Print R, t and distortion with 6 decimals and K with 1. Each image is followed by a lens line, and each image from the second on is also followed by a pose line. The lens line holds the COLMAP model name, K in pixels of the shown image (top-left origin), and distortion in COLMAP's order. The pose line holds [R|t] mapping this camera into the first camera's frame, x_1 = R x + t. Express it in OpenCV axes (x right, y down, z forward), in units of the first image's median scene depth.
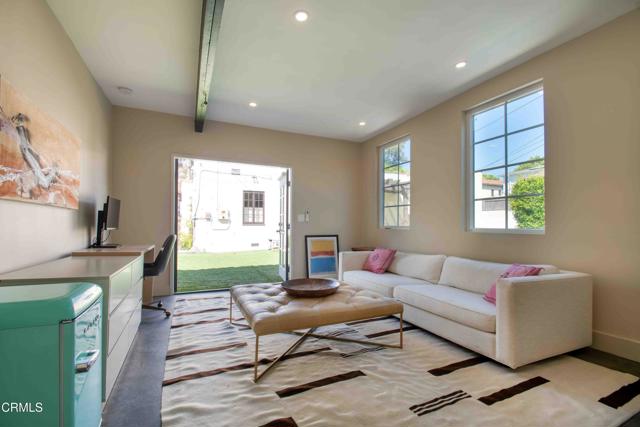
lens RADIAL K [[281.6, 0, 313.9], [0, 281.6, 224.0], [0, 0, 1]] dist [-0.009377, -0.000579]
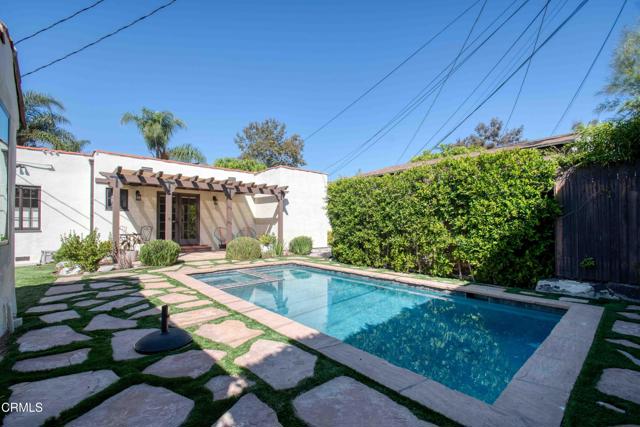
lens RADIAL K [[279.8, 0, 321.0], [0, 279.8, 224.9], [0, 0, 1]] dist [0.002839, -0.010122]
pose [[0.954980, -0.000244, 0.296671, 0.317413], [0.004697, 0.999887, -0.014296, -0.000518], [-0.296634, 0.015045, 0.954873, 0.090085]]
